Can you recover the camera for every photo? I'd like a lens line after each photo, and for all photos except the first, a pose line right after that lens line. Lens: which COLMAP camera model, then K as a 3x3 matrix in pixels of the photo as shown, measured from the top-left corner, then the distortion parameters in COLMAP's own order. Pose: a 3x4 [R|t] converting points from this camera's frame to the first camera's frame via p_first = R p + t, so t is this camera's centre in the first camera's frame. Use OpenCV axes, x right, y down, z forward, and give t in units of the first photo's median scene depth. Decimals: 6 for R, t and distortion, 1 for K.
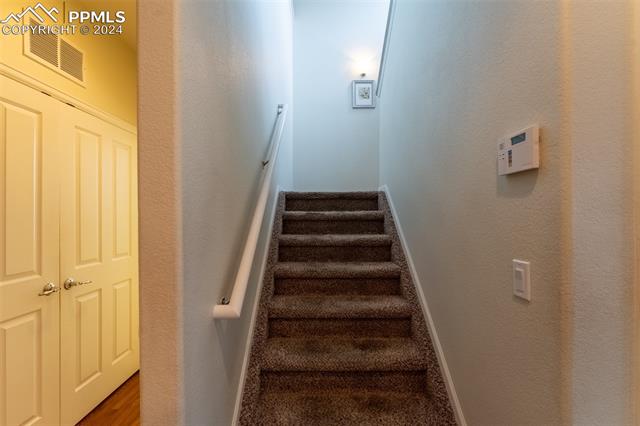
lens RADIAL K [[278.6, 0, 320.6], [0, 278.6, 213.8], [0, 0, 1]] dist [-0.007587, -0.000088]
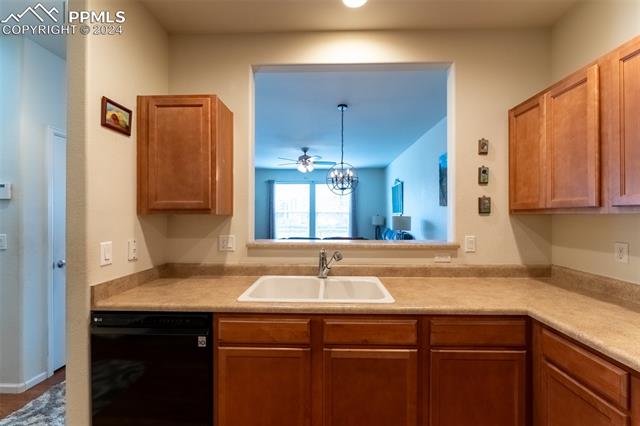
lens RADIAL K [[266.8, 0, 323.6], [0, 266.8, 214.9], [0, 0, 1]] dist [-0.010390, 0.000077]
pose [[0.013476, 0.001501, 0.999908, -1.849560], [-0.002374, 0.999996, -0.001469, -0.002415], [-0.999906, -0.002354, 0.013479, -2.228791]]
